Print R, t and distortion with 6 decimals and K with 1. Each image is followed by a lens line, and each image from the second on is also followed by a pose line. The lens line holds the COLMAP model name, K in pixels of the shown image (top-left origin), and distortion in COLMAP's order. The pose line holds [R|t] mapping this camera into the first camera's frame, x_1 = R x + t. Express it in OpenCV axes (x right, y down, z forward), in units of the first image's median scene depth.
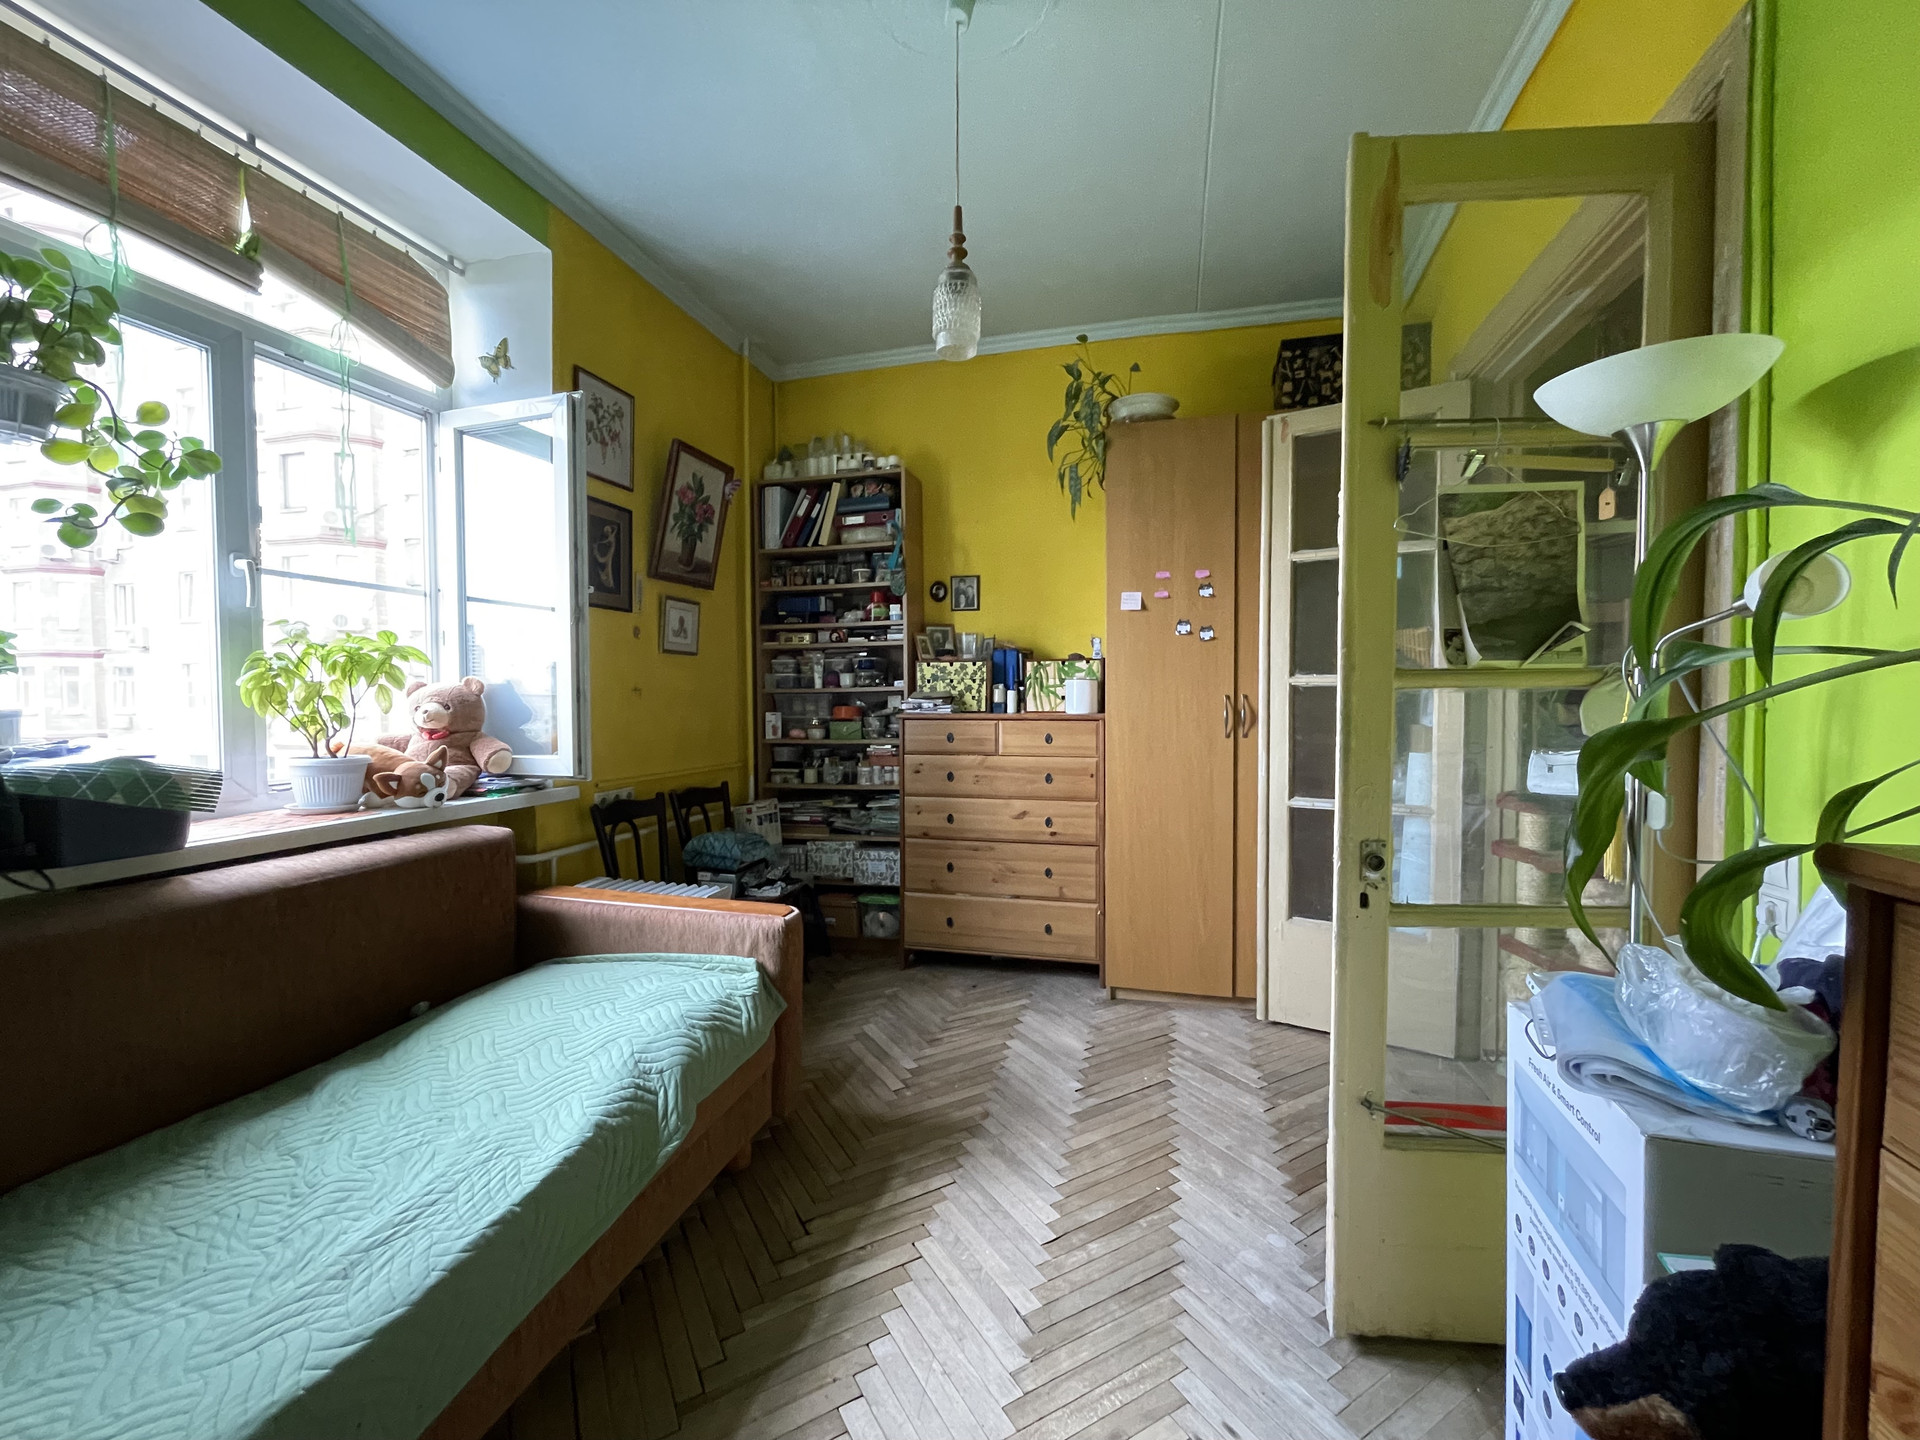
lens RADIAL K [[771.3, 0, 960.3], [0, 771.3, 716.3], [0, 0, 1]] dist [-0.013708, -0.000415]
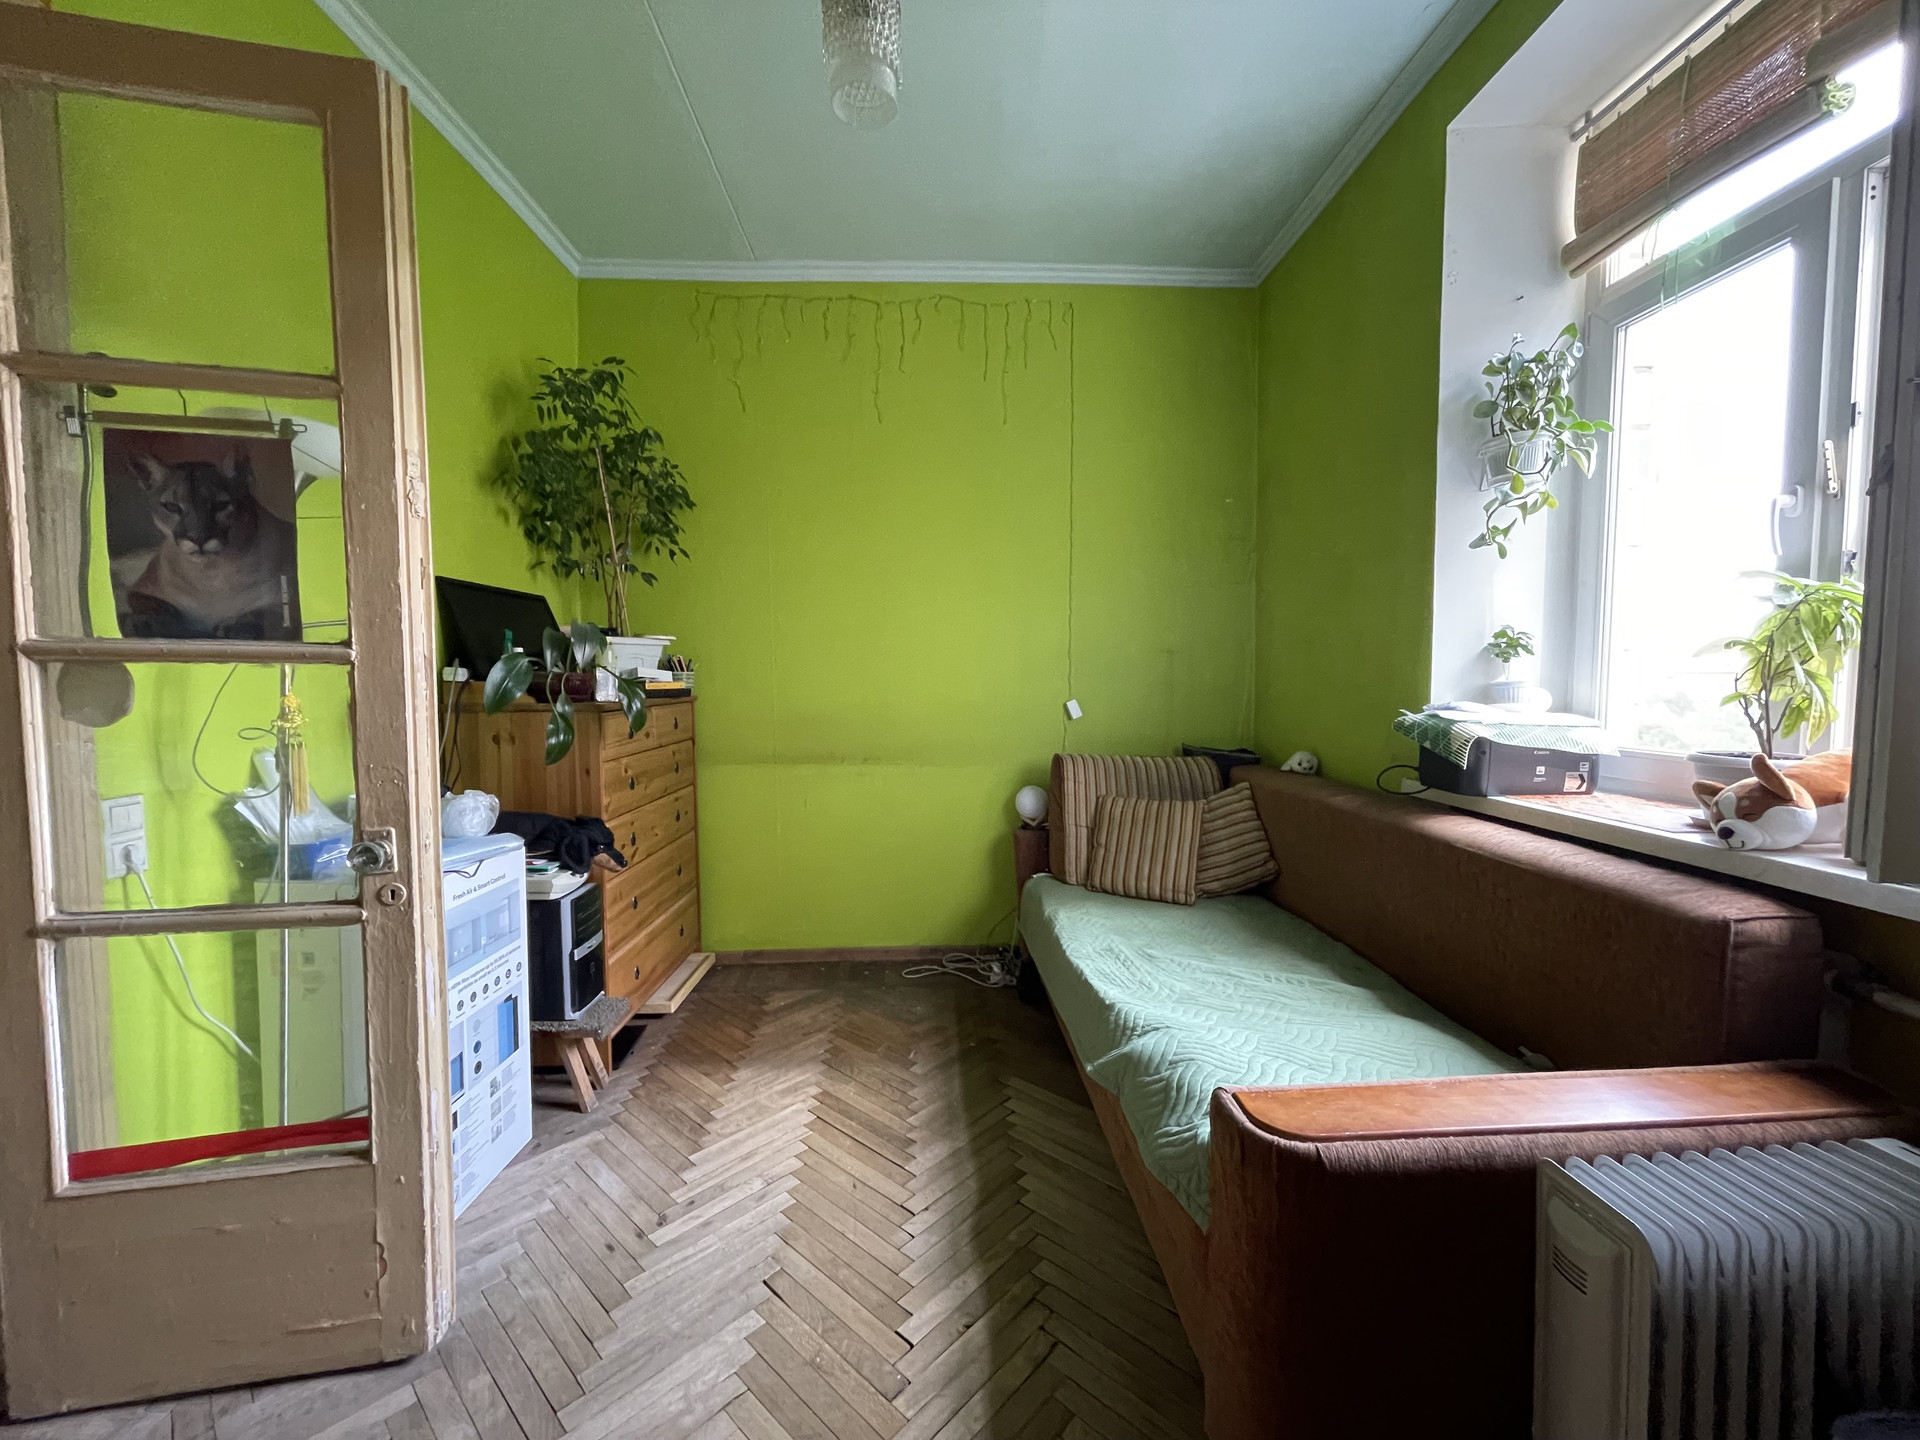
lens RADIAL K [[771.3, 0, 954.8], [0, 771.3, 719.1], [0, 0, 1]] dist [-0.013708, -0.000415]
pose [[-0.960245, 0.019021, -0.278511, 0.120955], [-0.002358, 0.997088, 0.076227, -0.041759], [0.279150, 0.073854, -0.957403, 1.945258]]
